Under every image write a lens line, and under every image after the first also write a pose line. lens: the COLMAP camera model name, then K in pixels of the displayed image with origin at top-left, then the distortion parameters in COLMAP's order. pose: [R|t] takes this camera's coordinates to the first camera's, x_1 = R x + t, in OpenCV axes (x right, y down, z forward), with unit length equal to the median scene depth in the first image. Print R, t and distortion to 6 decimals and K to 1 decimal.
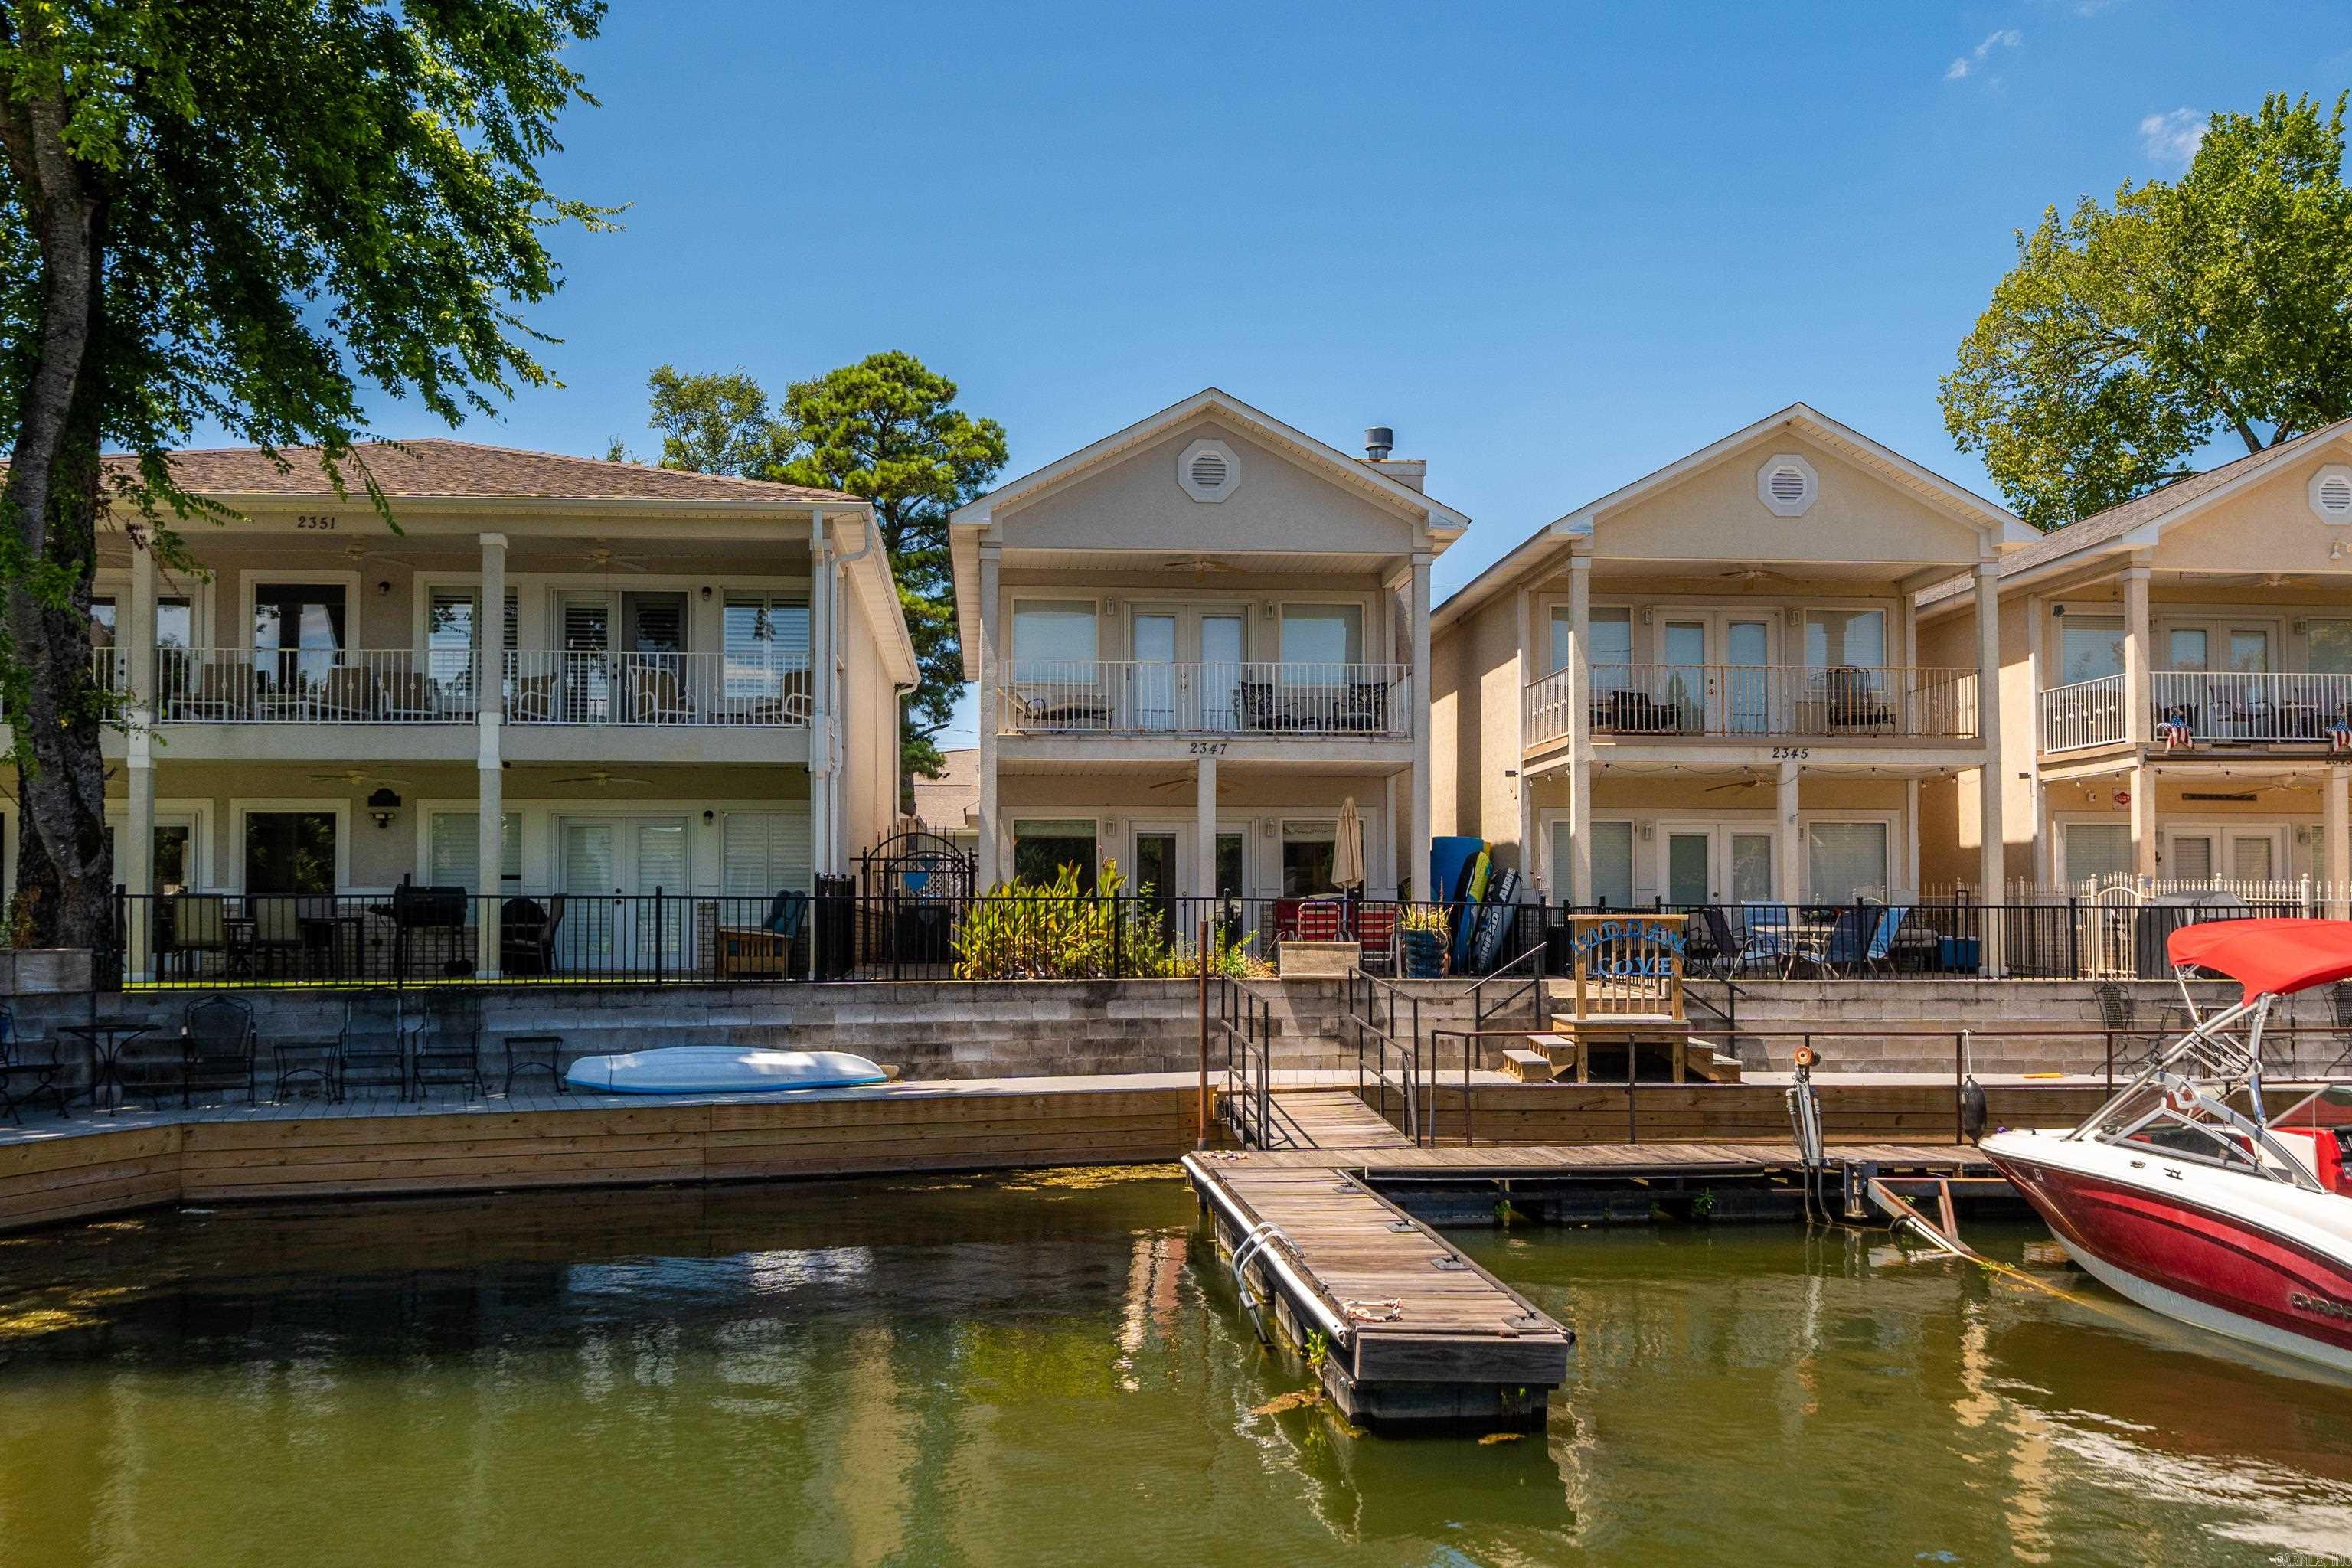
lens RADIAL K [[1967.9, 0, 1243.3], [0, 1967.9, 859.4], [0, 0, 1]] dist [-0.002924, 0.004824]
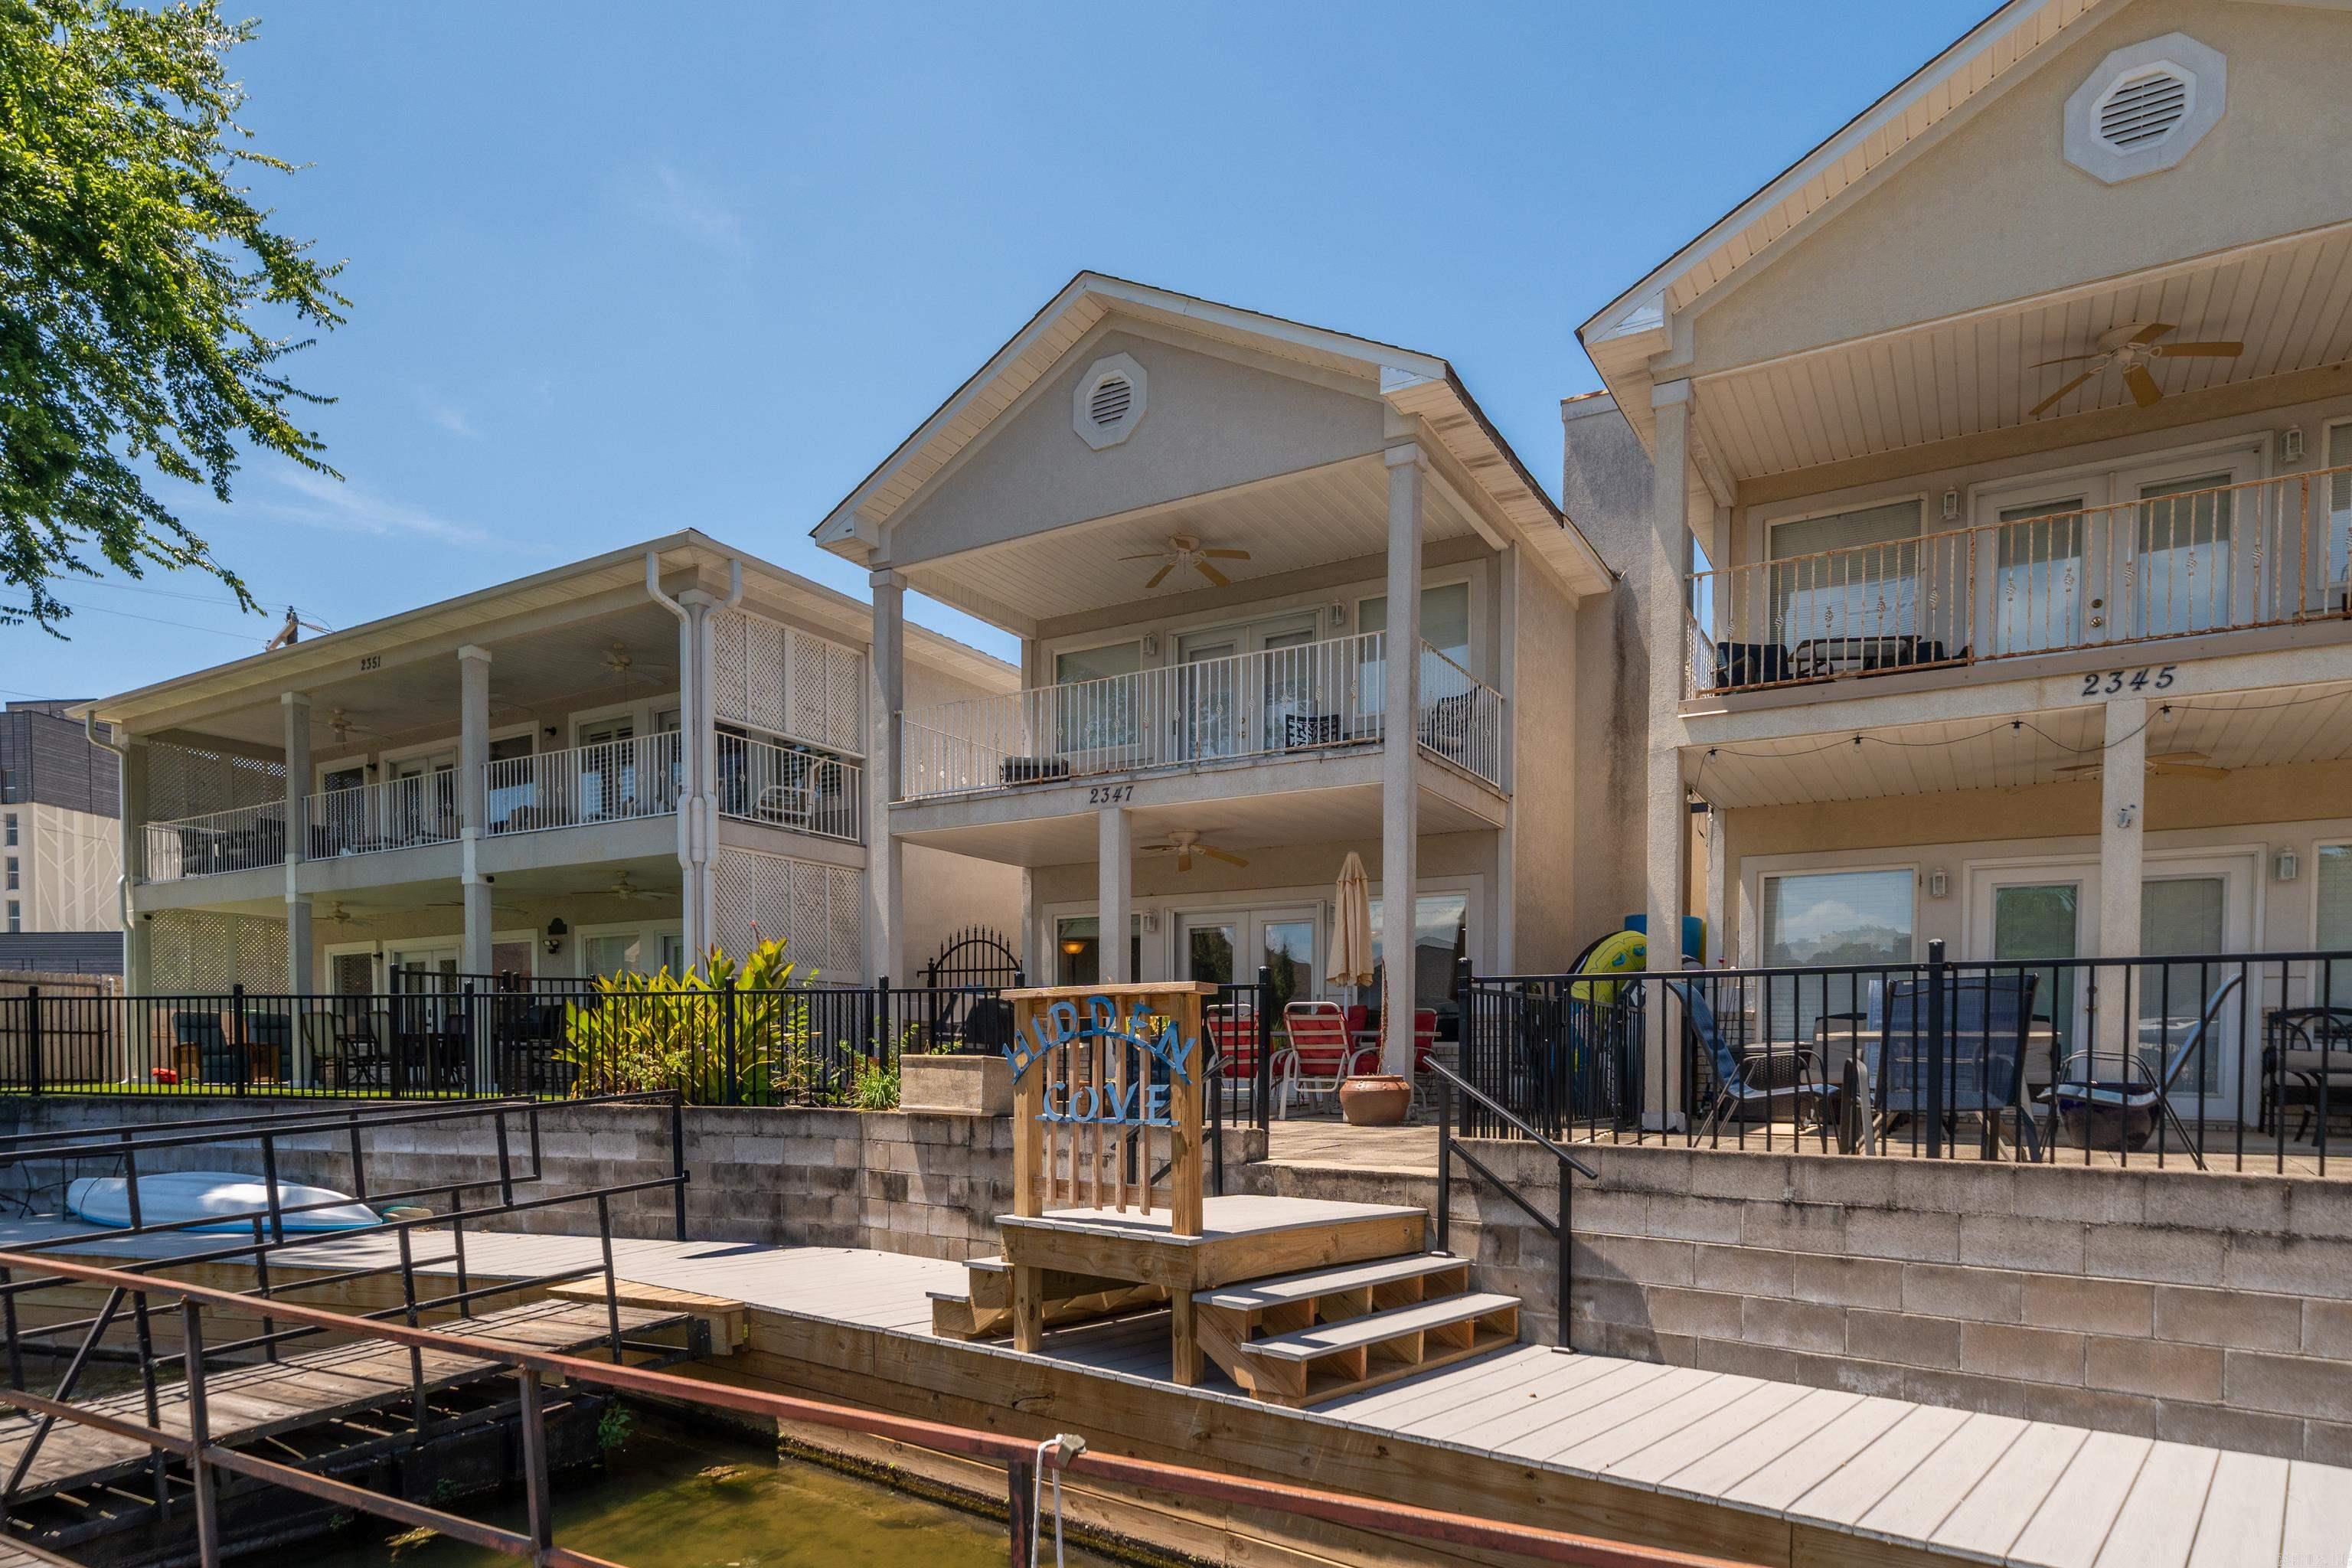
lens RADIAL K [[1378.3, 0, 1178.8], [0, 1378.3, 1115.9], [0, 0, 1]] dist [0.001269, 0.000789]
pose [[0.794535, 0.029466, -0.606503, 0.361874], [0.011573, 0.997906, 0.063643, 0.034217], [0.607108, -0.057586, 0.792530, 0.698316]]
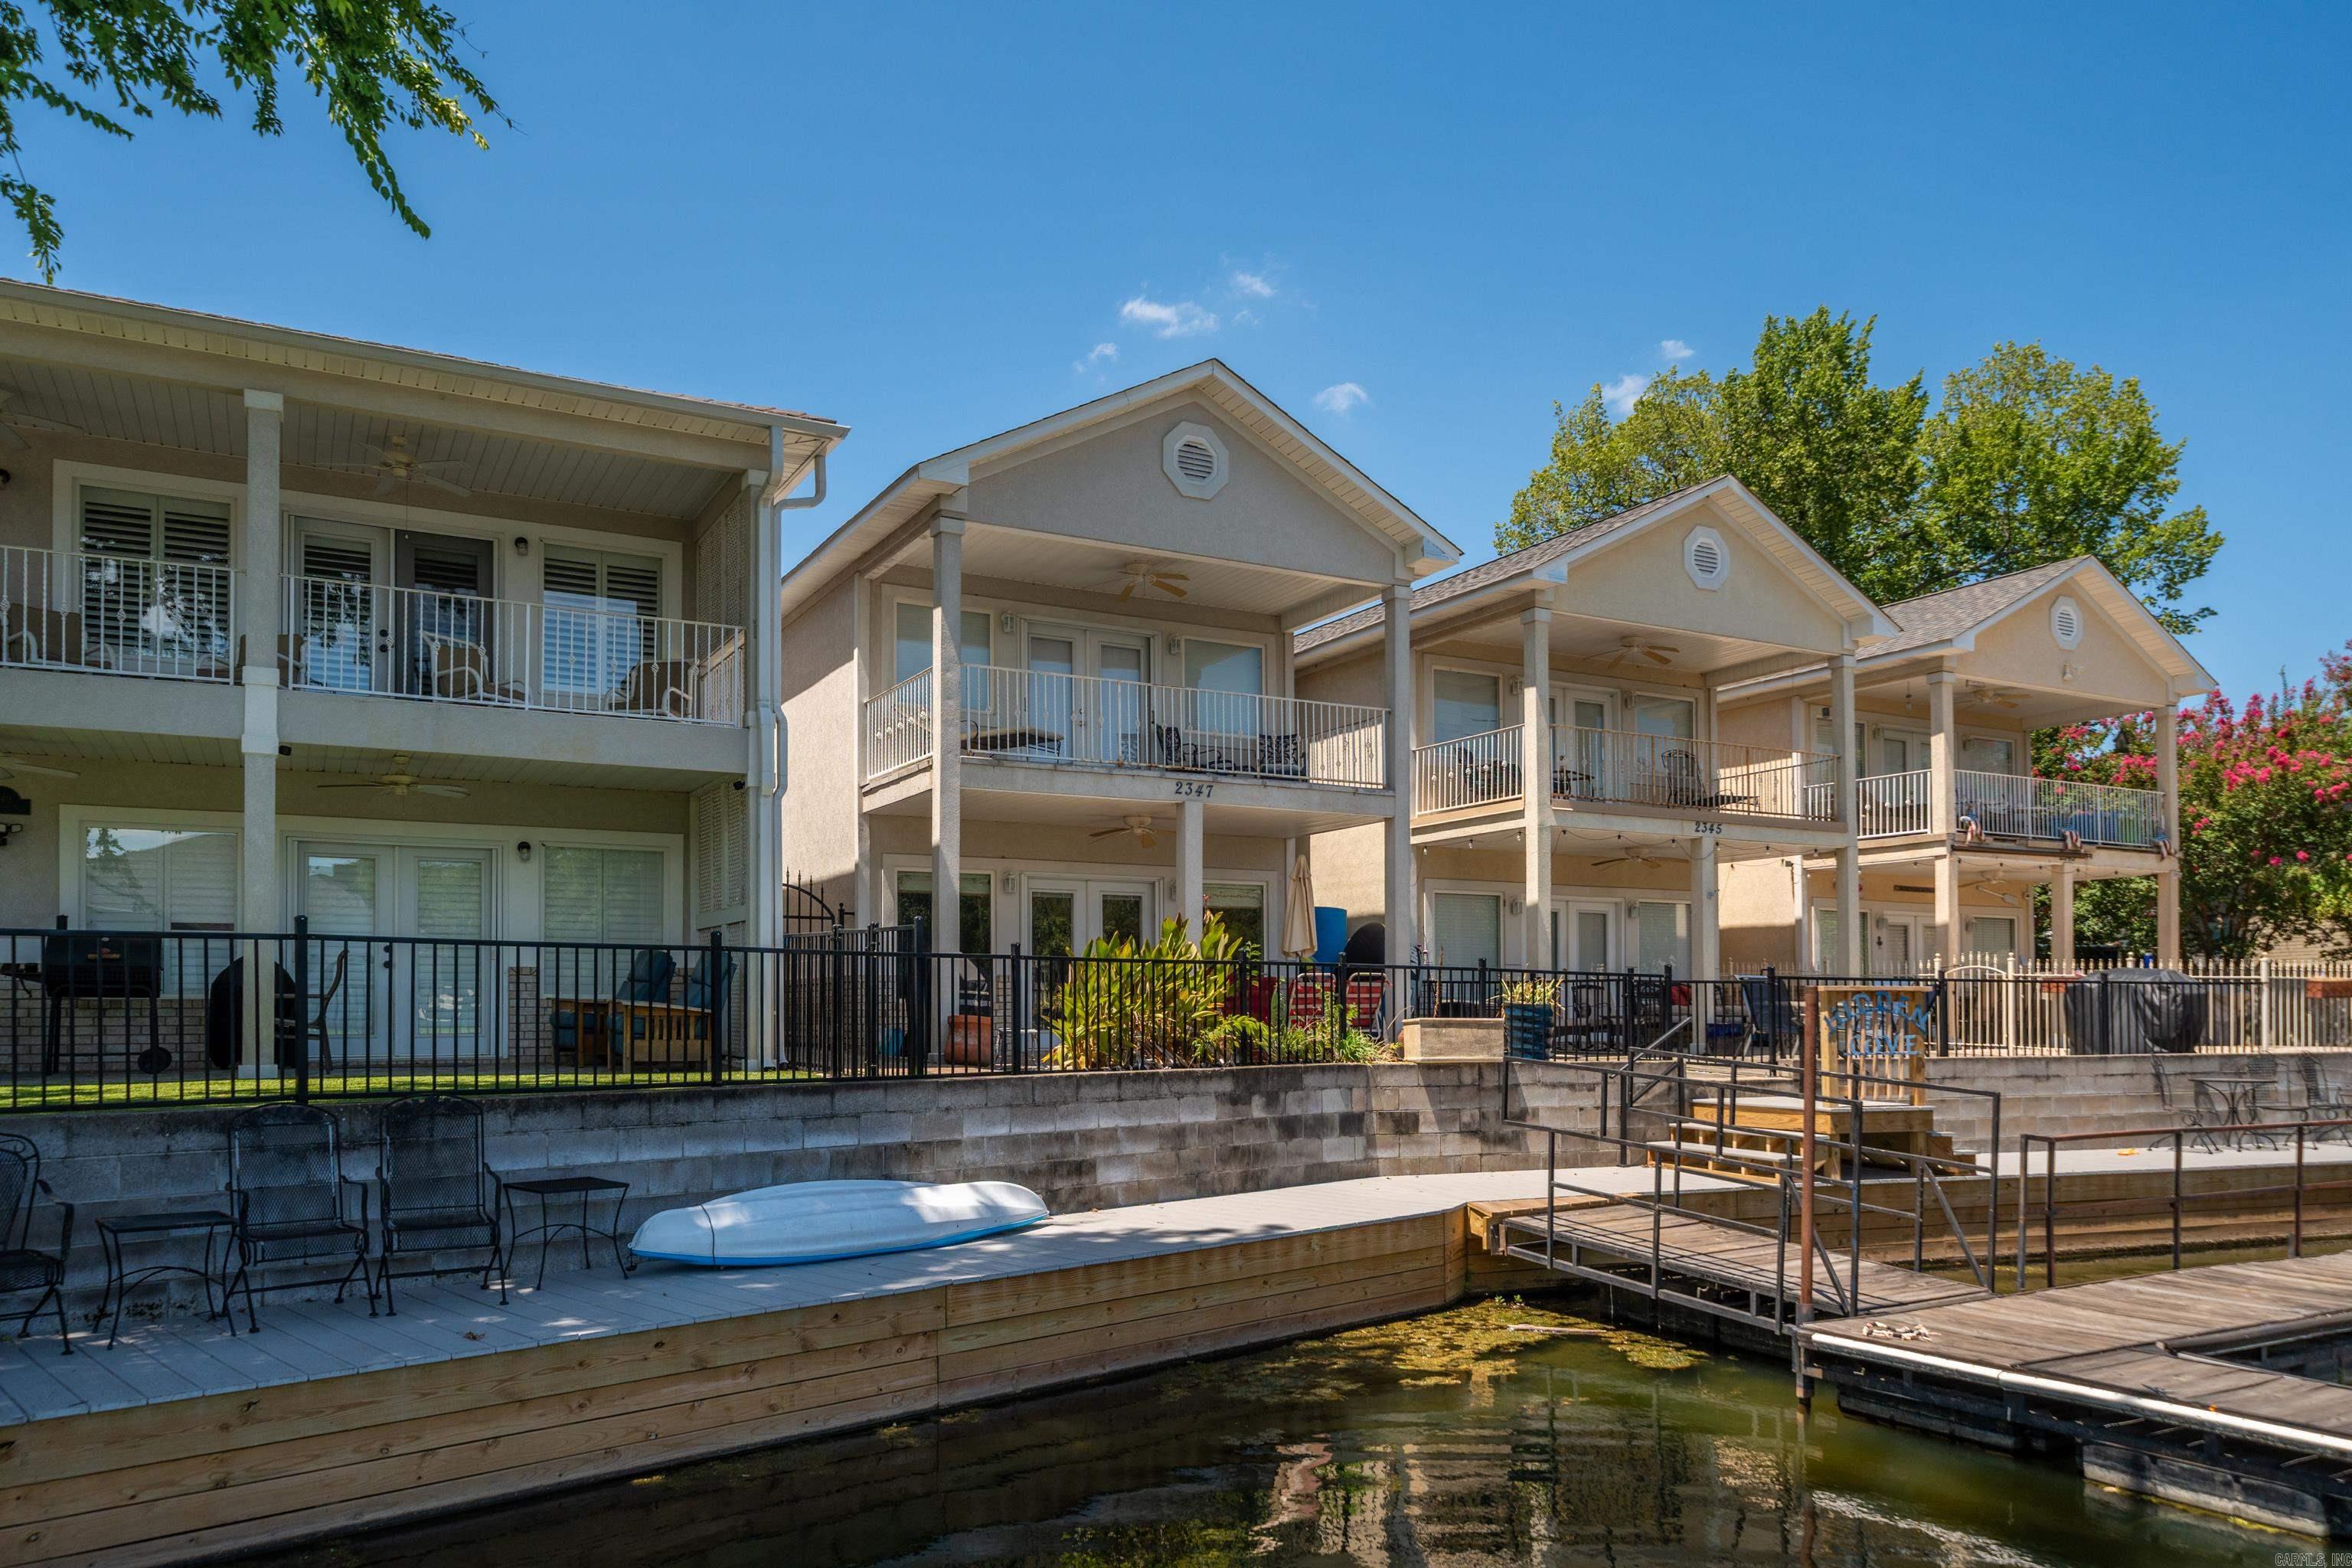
lens RADIAL K [[1599.9, 0, 1200.7], [0, 1599.9, 965.0], [0, 0, 1]] dist [0.001572, -0.001797]
pose [[0.924329, 0.010626, 0.381449, -0.317827], [-0.012556, 0.999918, 0.002573, 0.019405], [-0.381390, -0.007168, 0.924386, 0.421074]]
